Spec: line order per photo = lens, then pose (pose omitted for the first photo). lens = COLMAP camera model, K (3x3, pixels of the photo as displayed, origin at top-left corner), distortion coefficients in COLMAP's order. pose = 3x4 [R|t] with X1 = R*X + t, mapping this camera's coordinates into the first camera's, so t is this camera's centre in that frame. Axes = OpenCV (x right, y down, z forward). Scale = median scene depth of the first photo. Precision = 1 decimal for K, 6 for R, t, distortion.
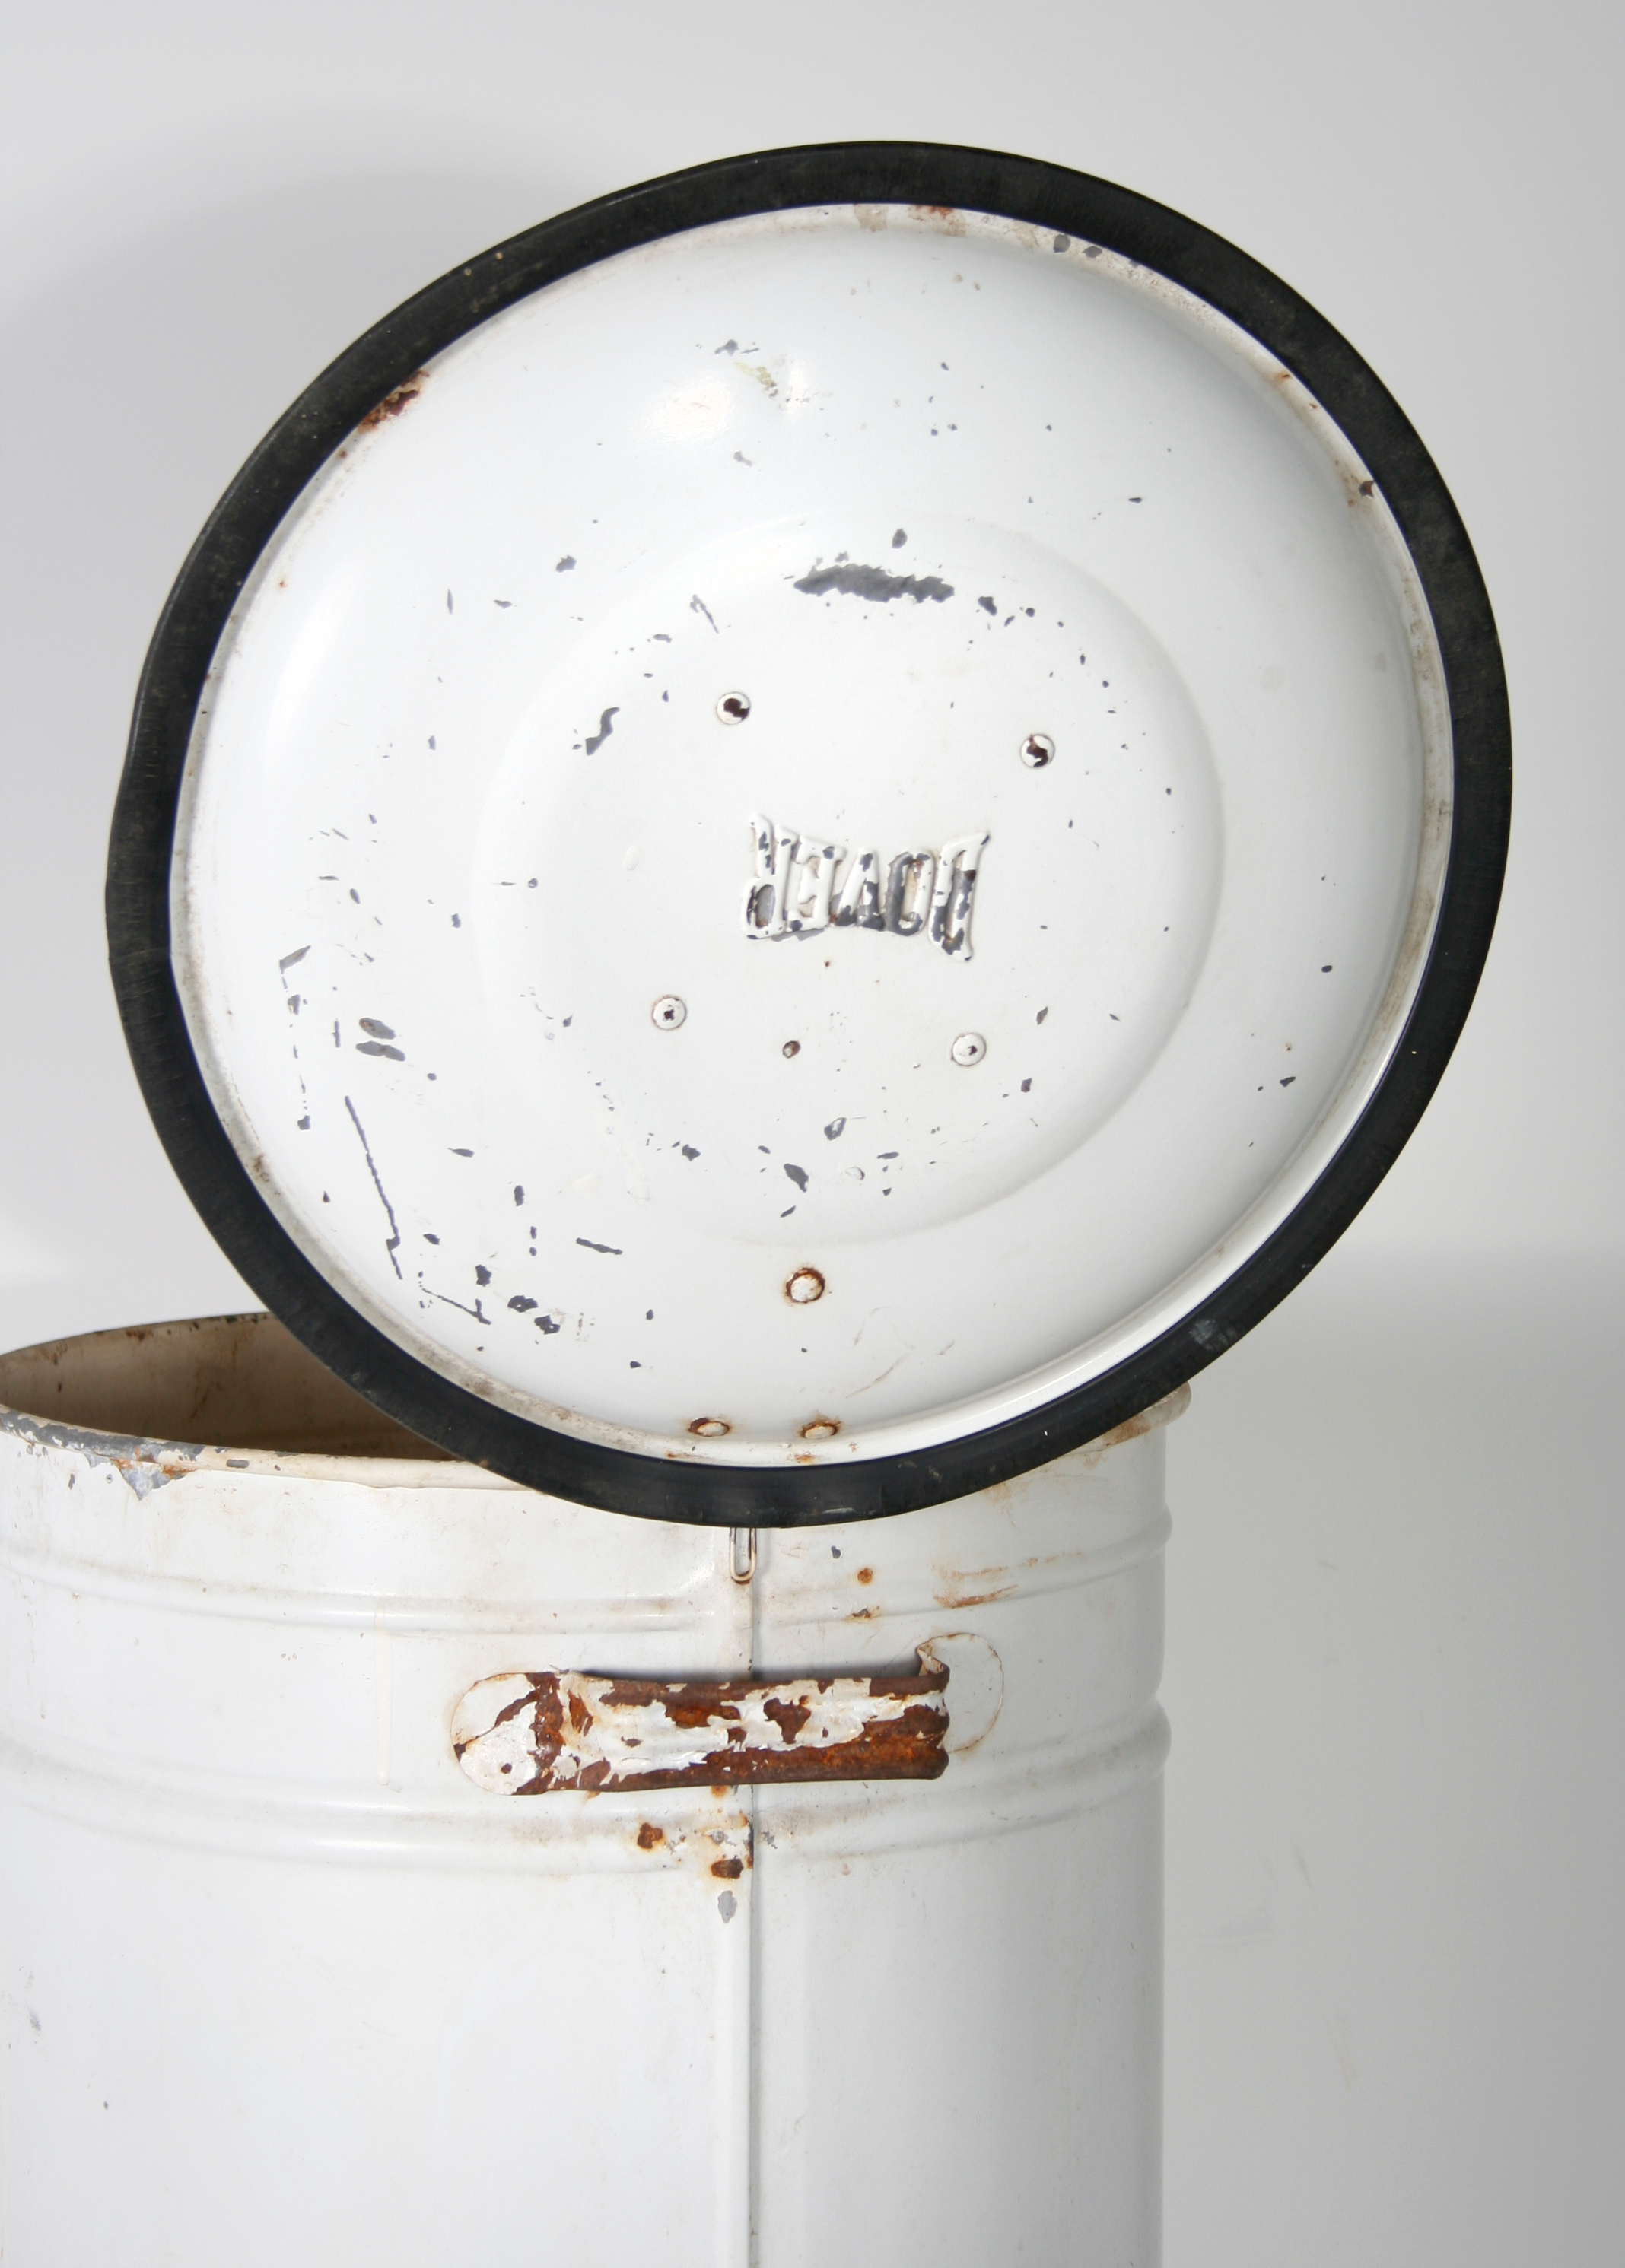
lens RADIAL K [[7203.2, 0, 812.5], [0, 7203.2, 1134.0], [0, 0, 1]] dist [-0.082150, 0.043559]
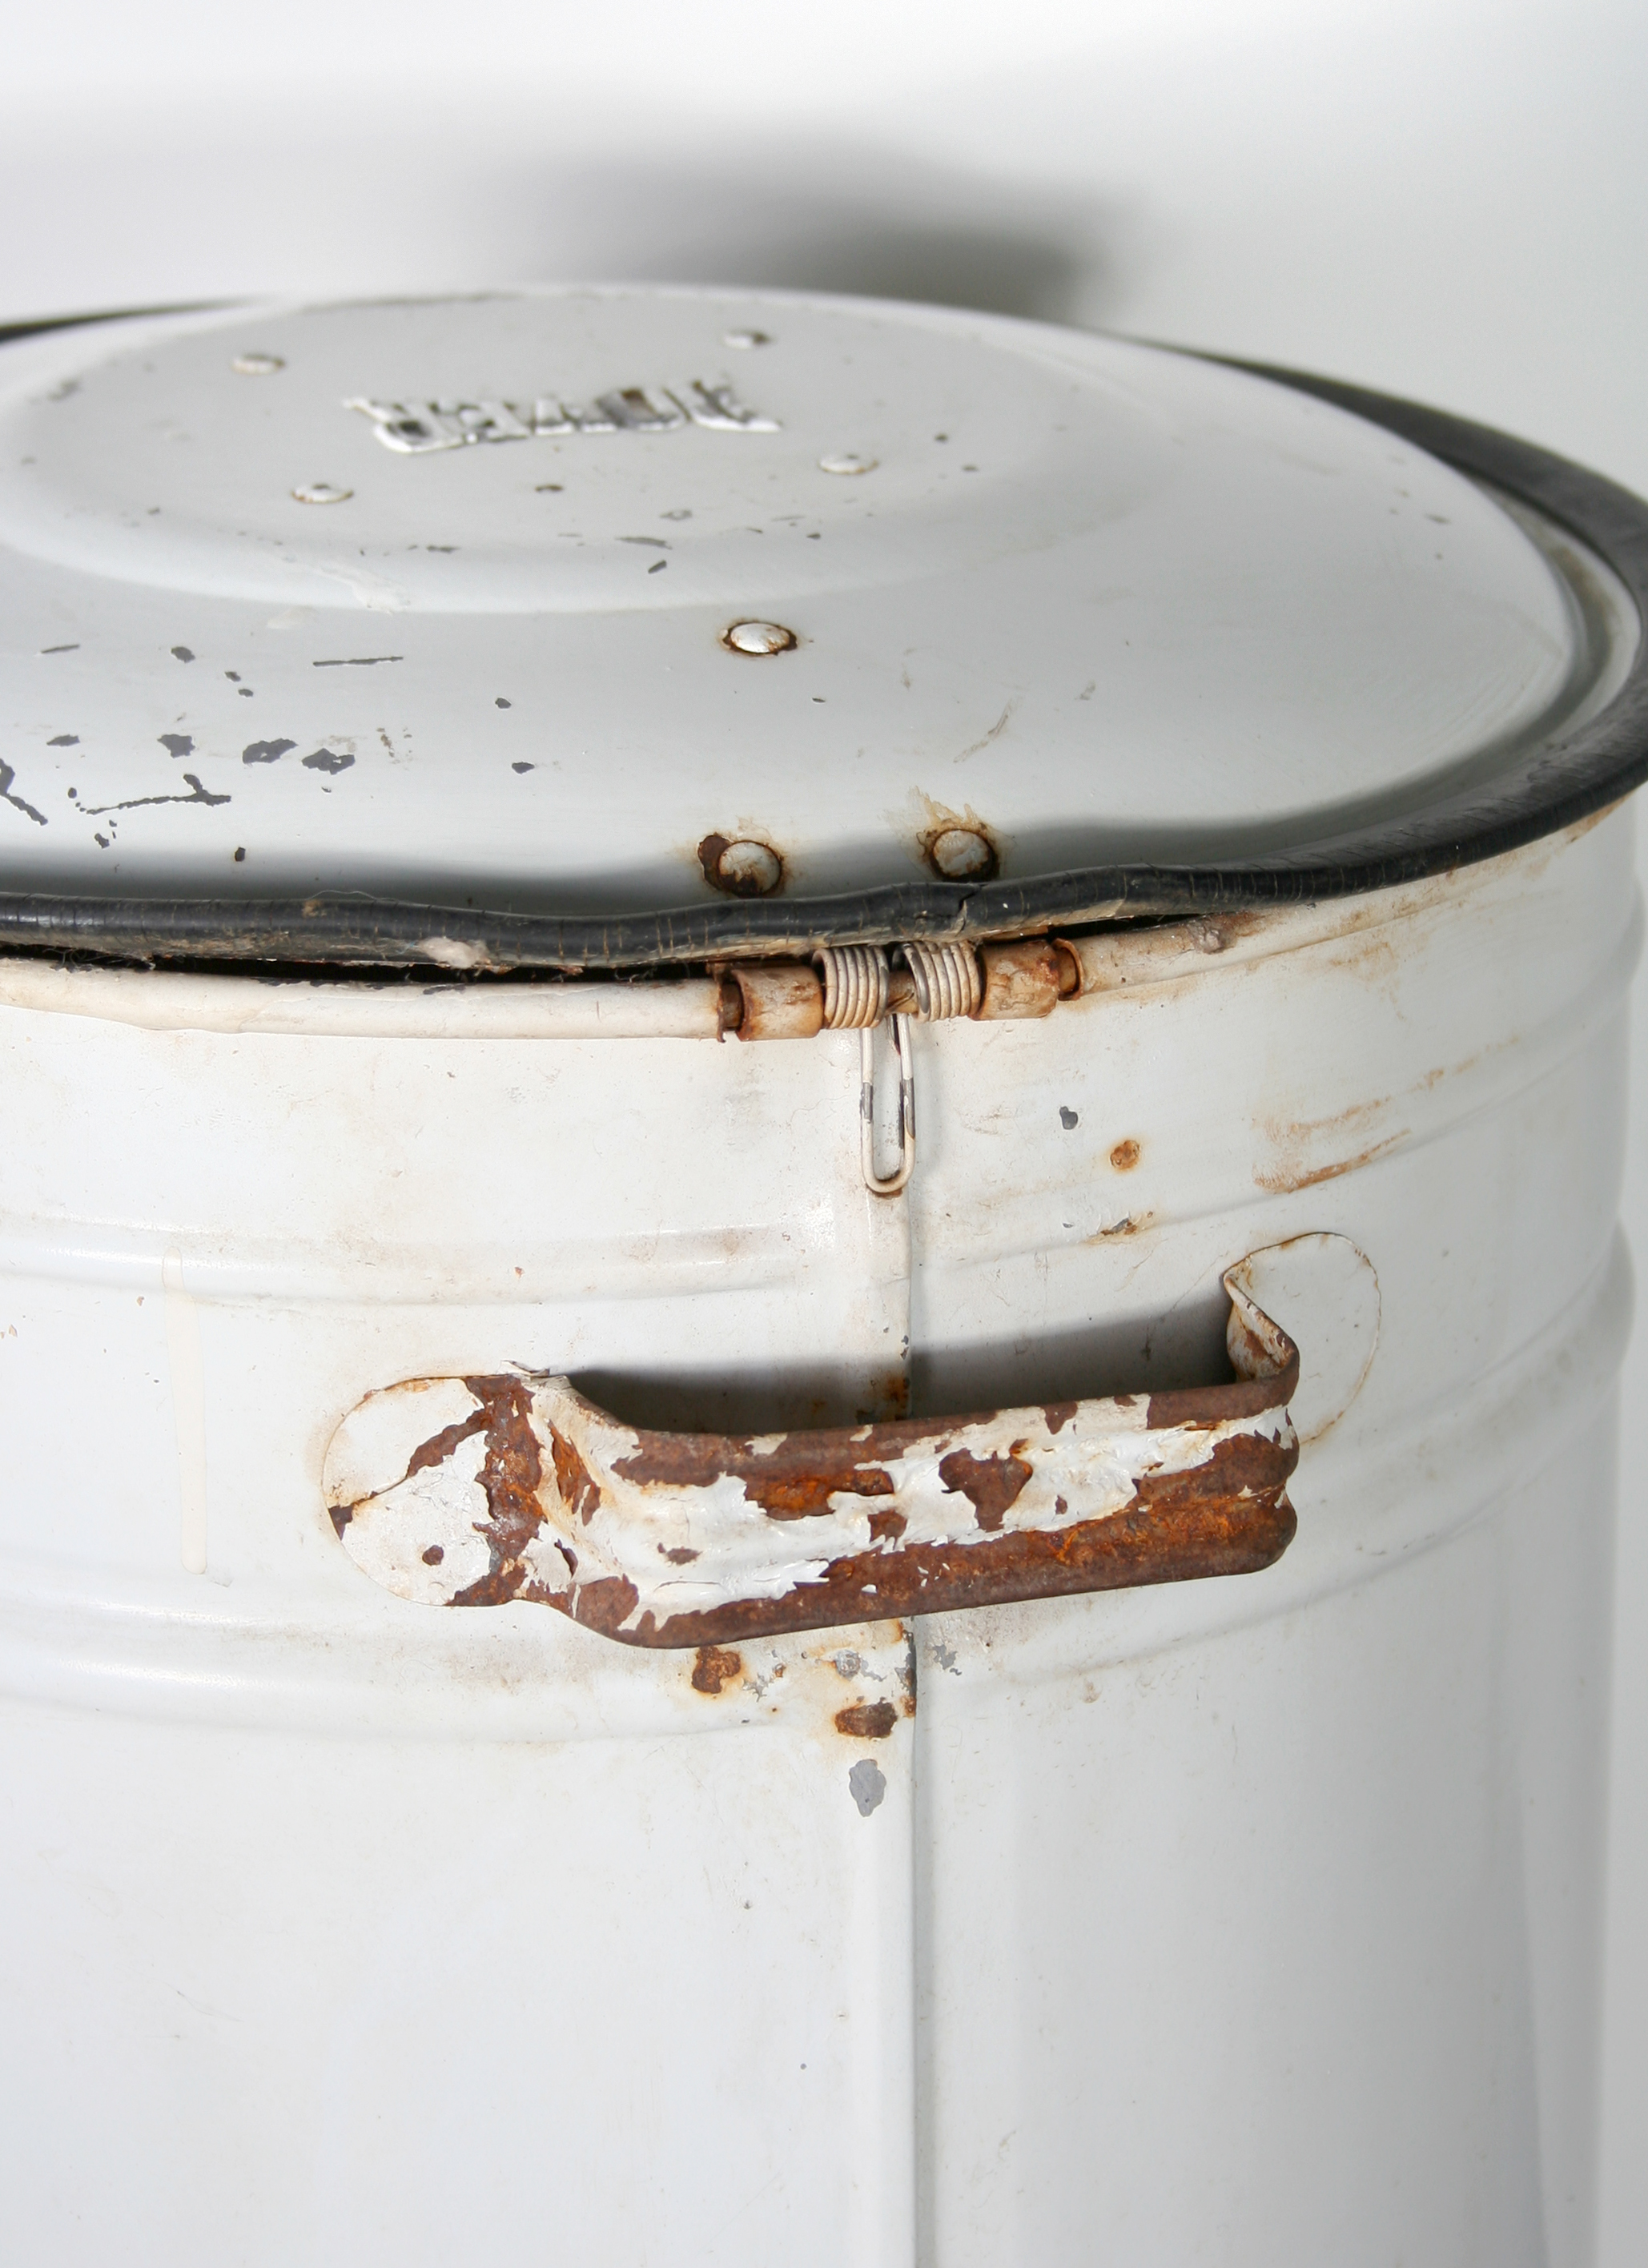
lens RADIAL K [[6097.1, 0, 824.0], [0, 6097.1, 1134.0], [0, 0, 1]] dist [-0.029021, -0.104309]
pose [[0.999739, -0.021712, 0.007175, -0.017206], [0.019287, 0.969212, 0.245473, -0.046796], [-0.012284, -0.245270, 0.969377, 0.587524]]
